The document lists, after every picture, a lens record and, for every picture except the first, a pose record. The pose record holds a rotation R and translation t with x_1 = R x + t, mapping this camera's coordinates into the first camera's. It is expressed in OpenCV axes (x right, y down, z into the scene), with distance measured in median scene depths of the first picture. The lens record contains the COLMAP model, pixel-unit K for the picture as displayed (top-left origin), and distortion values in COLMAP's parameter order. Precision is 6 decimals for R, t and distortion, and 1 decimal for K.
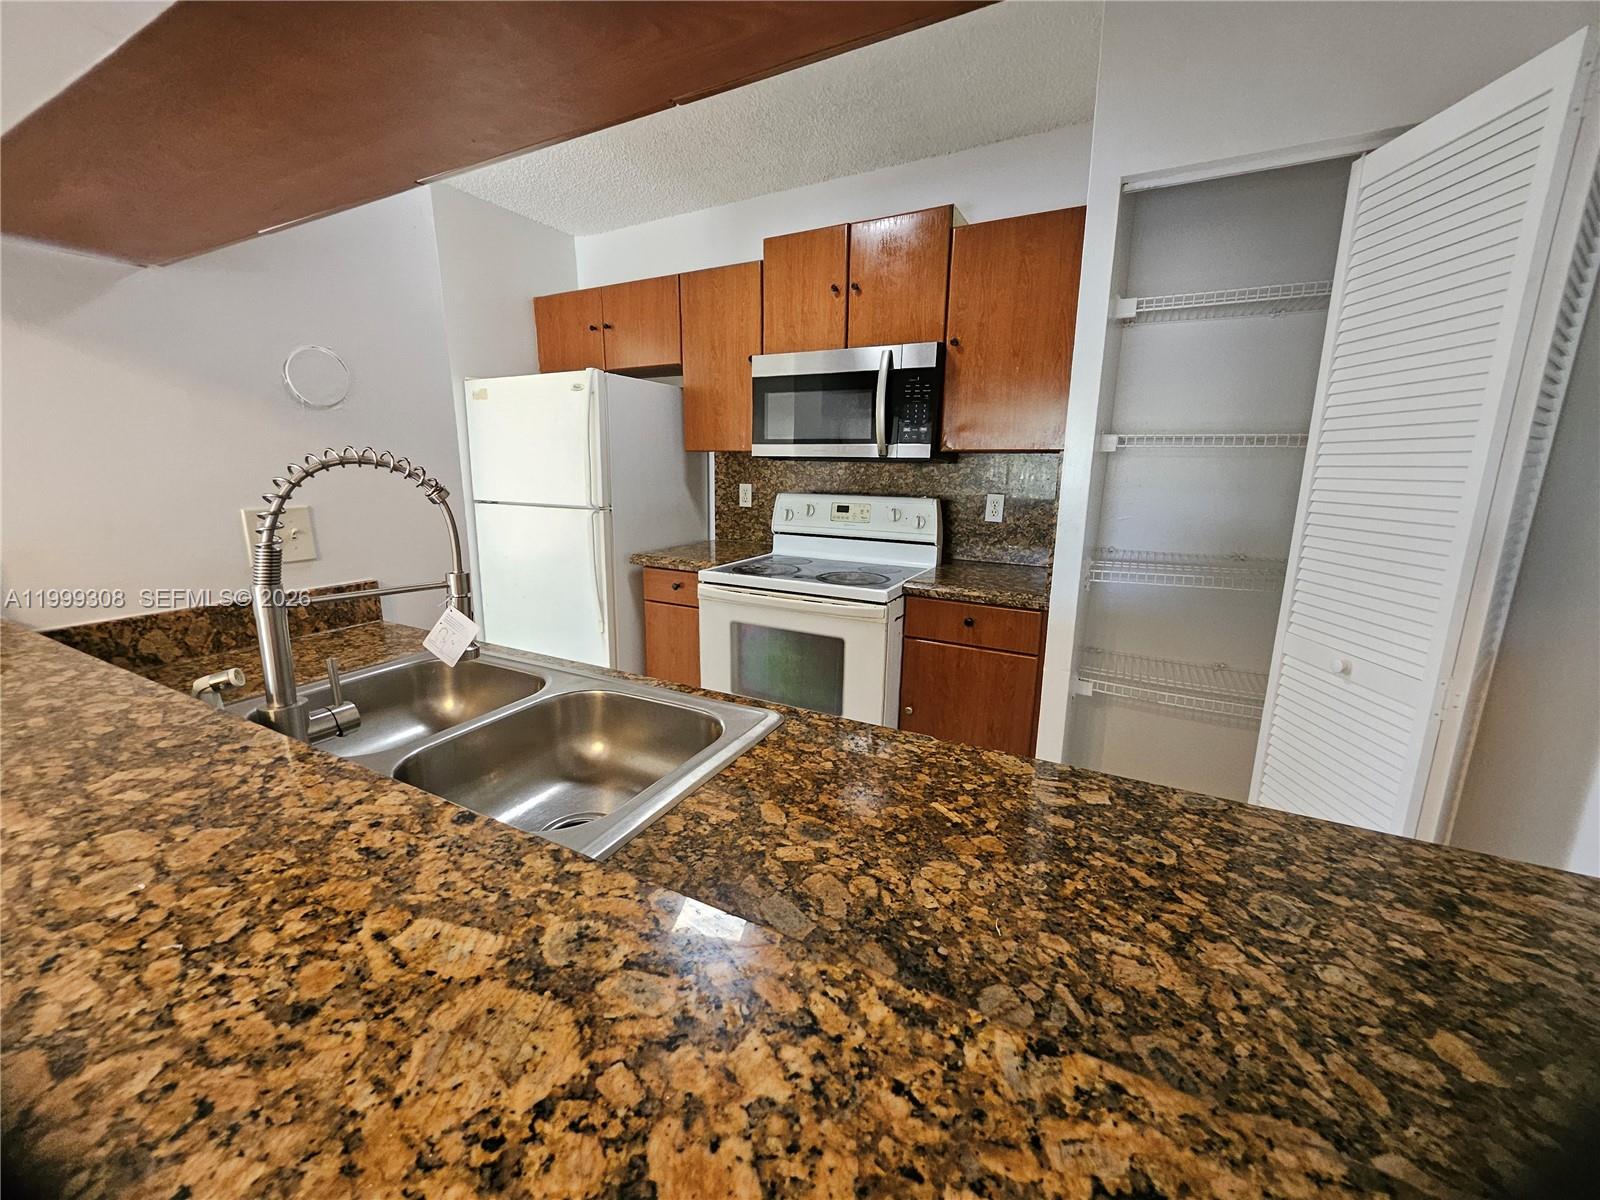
lens RADIAL K [[622.4, 0, 791.6], [0, 622.4, 595.8], [0, 0, 1]] dist [0.000457, -0.000128]
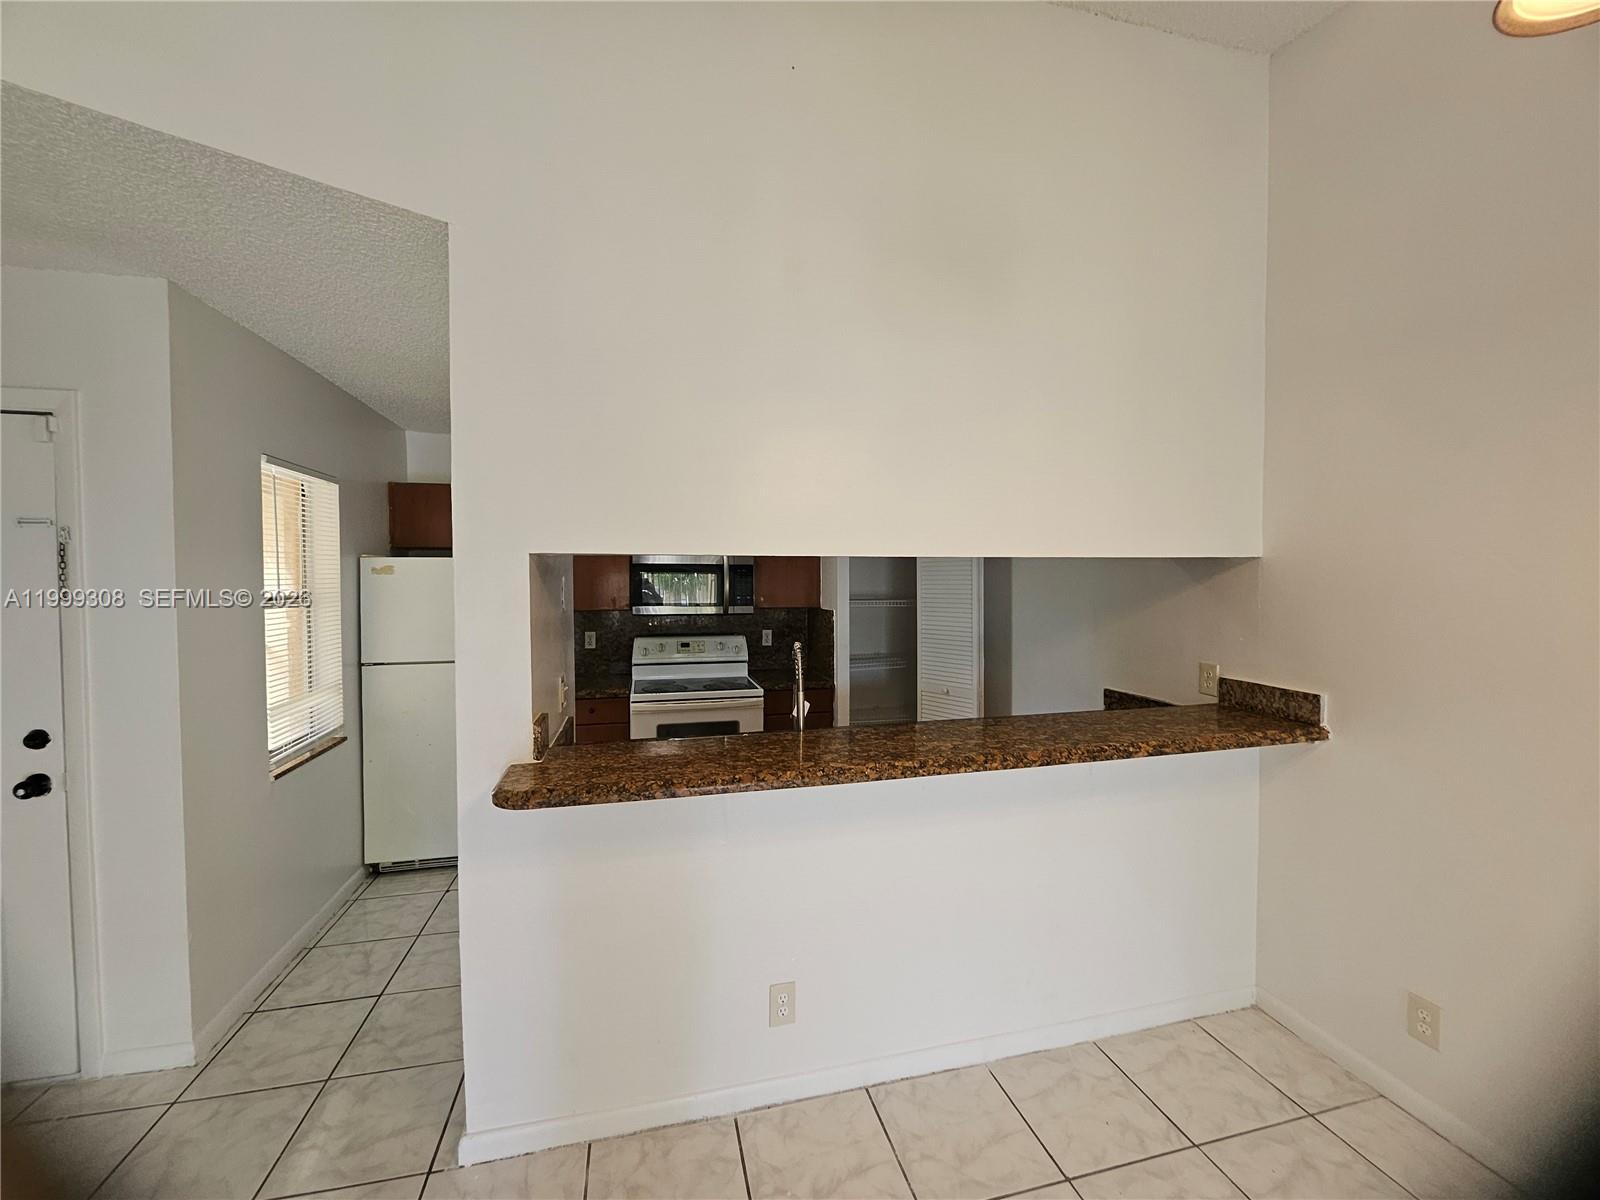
lens RADIAL K [[622.4, 0, 791.6], [0, 622.4, 595.8], [0, 0, 1]] dist [0.000457, -0.000128]
pose [[0.742498, -0.026009, 0.669343, -0.763217], [0.147555, 0.981052, -0.125560, -0.025936], [-0.653394, 0.191993, 0.732267, -0.338223]]
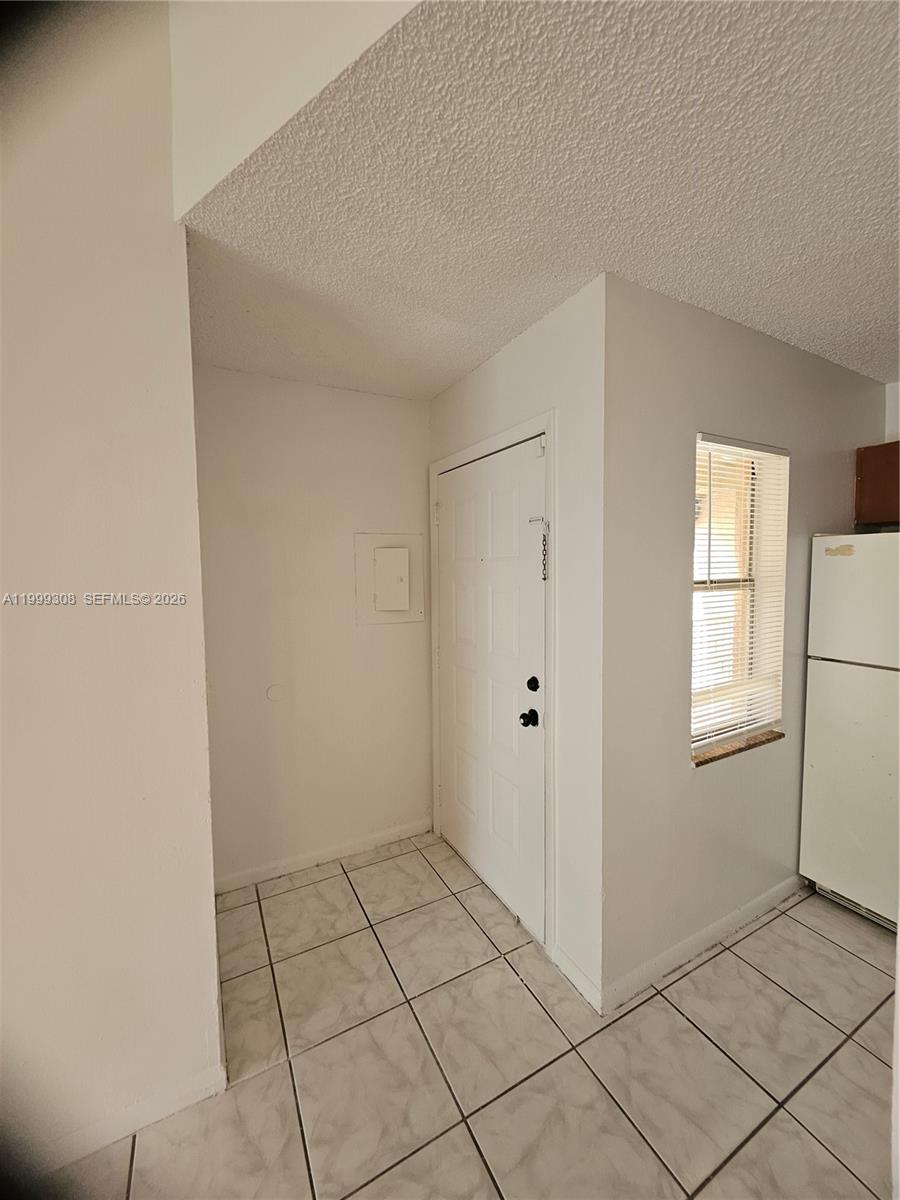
lens RADIAL K [[466.8, 0, 448.9], [0, 466.8, 593.7], [0, 0, 1]] dist [0.000457, -0.000128]
pose [[0.832506, 0.014854, -0.553816, -0.648601], [-0.100996, 0.986959, -0.125347, -0.113323], [0.544732, 0.160286, 0.823150, 0.090048]]
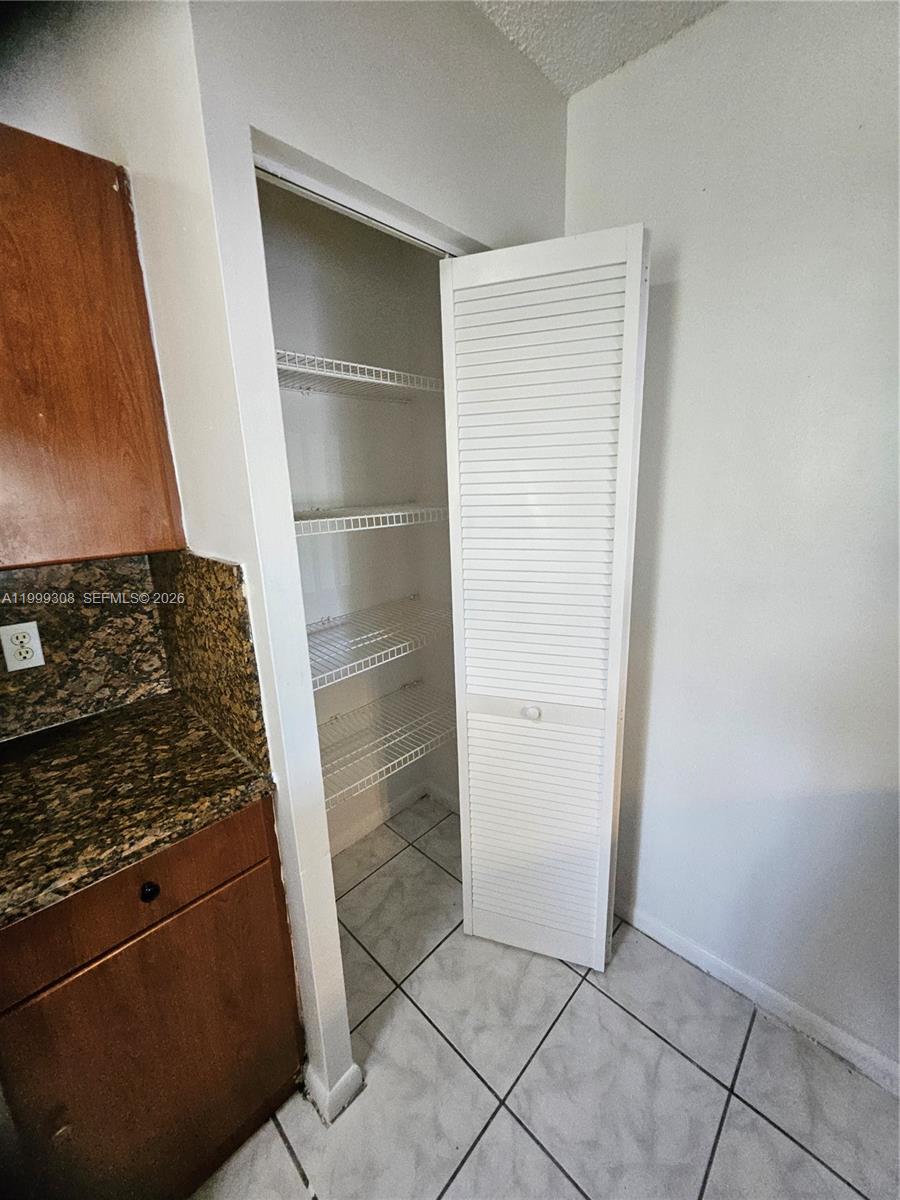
lens RADIAL K [[466.8, 0, 448.9], [0, 466.8, 593.7], [0, 0, 1]] dist [0.000457, -0.000128]
pose [[0.274343, -0.233956, 0.932738, 0.033147], [0.240260, 0.955868, 0.169091, -0.159669], [-0.931135, 0.177711, 0.318445, 0.451999]]
